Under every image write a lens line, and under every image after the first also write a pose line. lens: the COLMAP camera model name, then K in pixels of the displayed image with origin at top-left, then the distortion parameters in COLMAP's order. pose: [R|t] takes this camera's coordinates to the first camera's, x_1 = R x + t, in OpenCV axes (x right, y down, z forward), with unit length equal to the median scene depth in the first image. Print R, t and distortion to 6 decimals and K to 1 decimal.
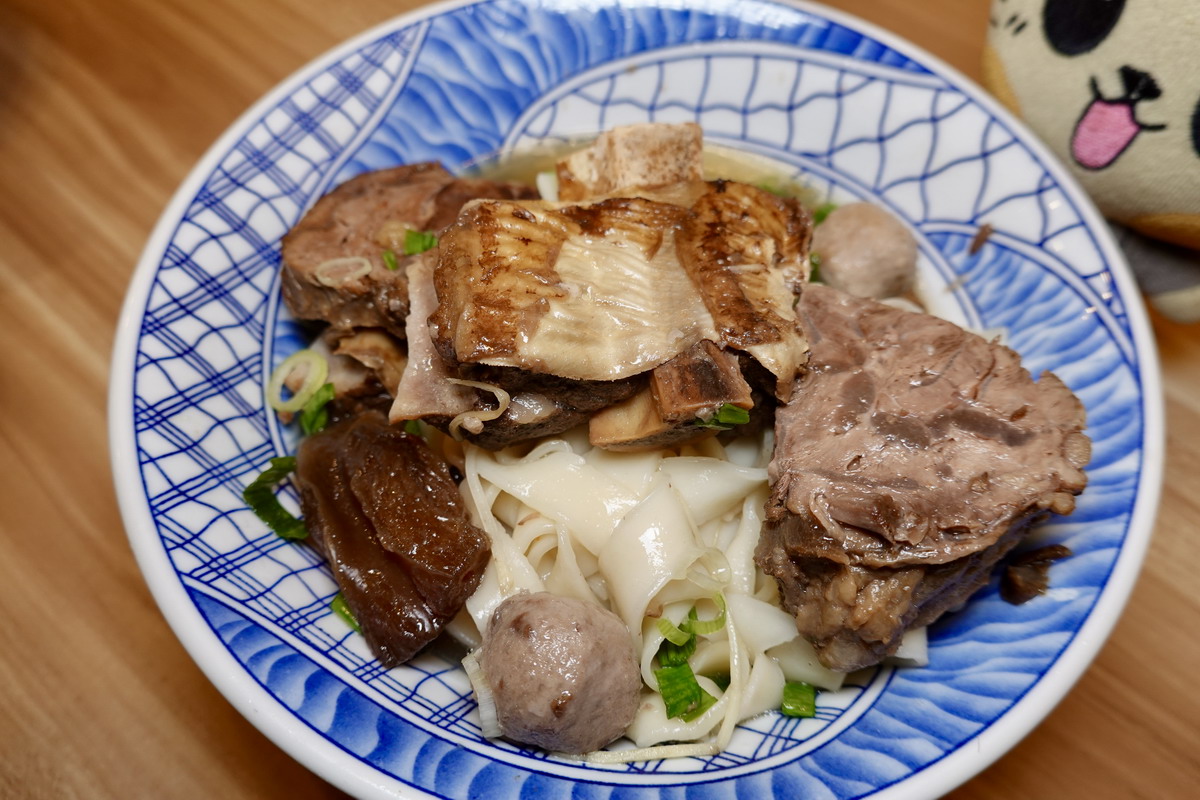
lens RADIAL K [[798.5, 0, 600.0], [0, 798.5, 400.0], [0, 0, 1]] dist [-0.001322, -0.000669]
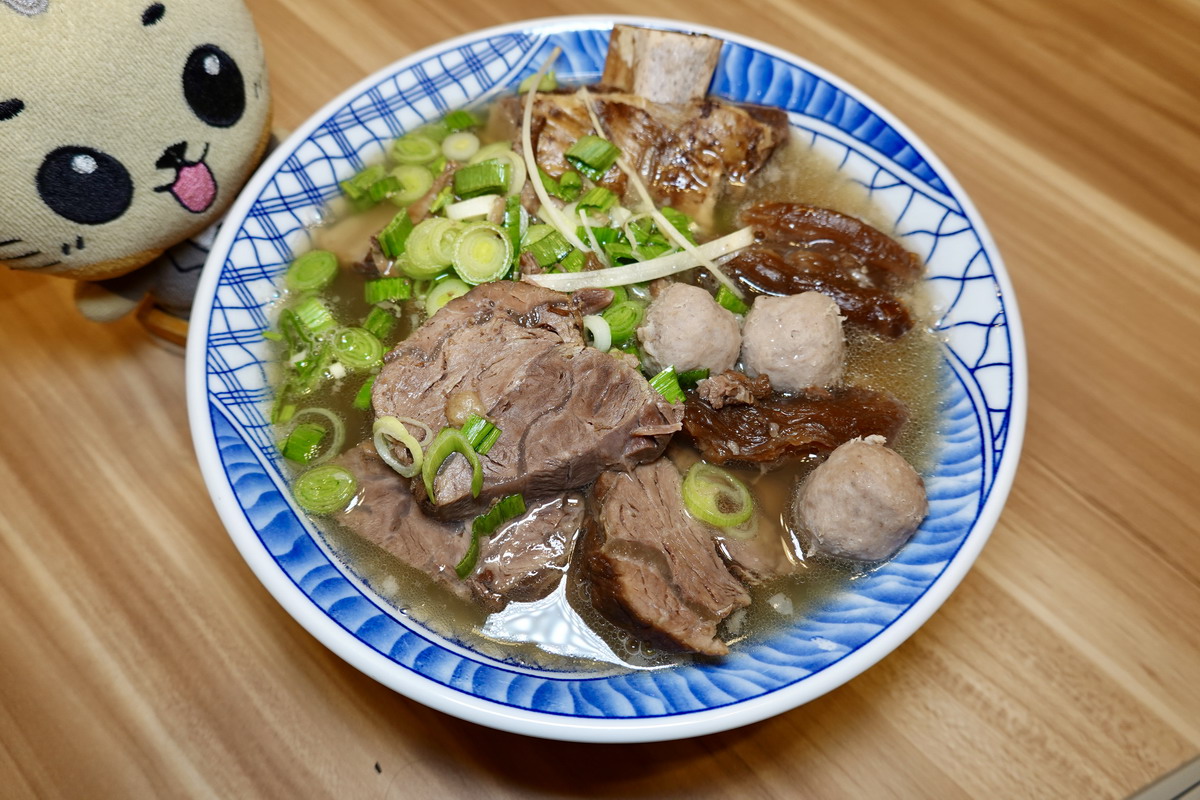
lens RADIAL K [[798.5, 0, 600.0], [0, 798.5, 400.0], [0, 0, 1]] dist [-0.001322, -0.000669]
pose [[0.931860, 0.328438, -0.154163, 0.287194], [-0.321907, 0.944447, 0.066294, -0.070389], [0.167373, -0.012151, 0.985819, -0.226487]]
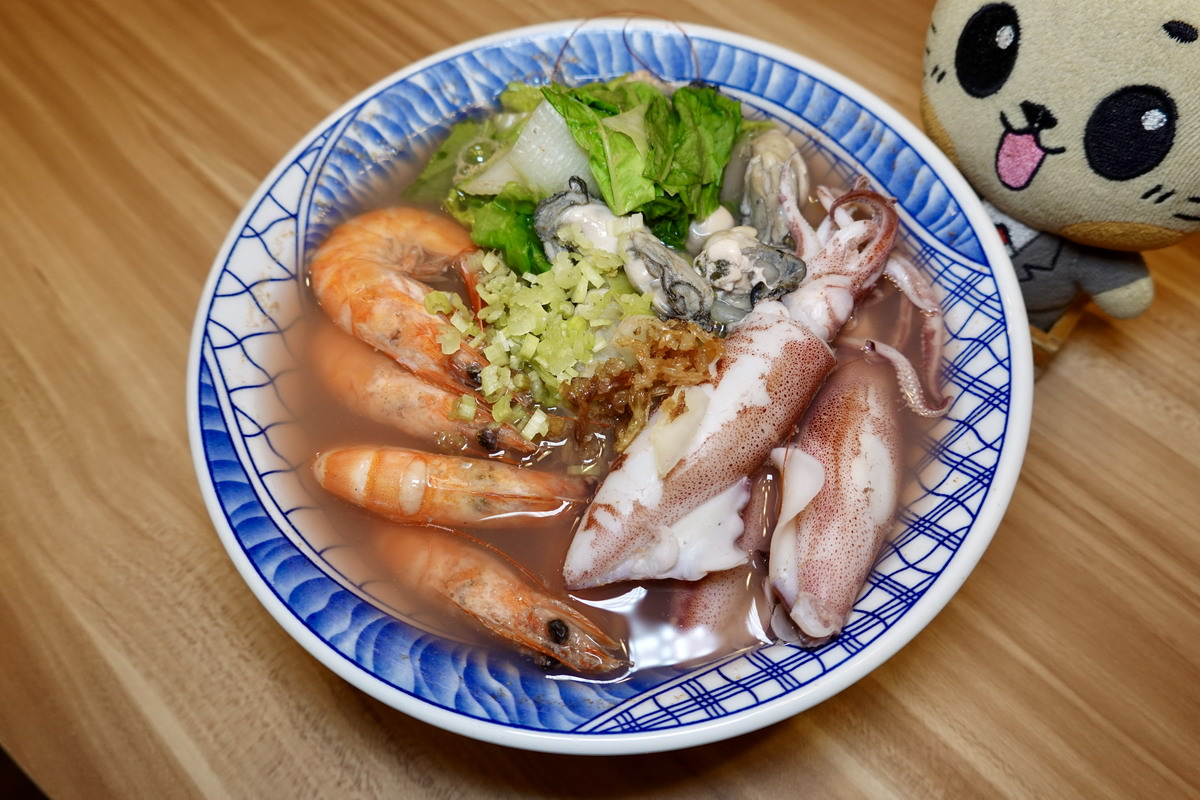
lens RADIAL K [[798.5, 0, 600.0], [0, 798.5, 400.0], [0, 0, 1]] dist [-0.001322, -0.000669]
pose [[-0.834463, -0.481199, 0.268548, -0.375749], [0.499260, -0.453891, 0.738053, -1.167824], [-0.233259, 0.749953, 0.618999, 0.374933]]
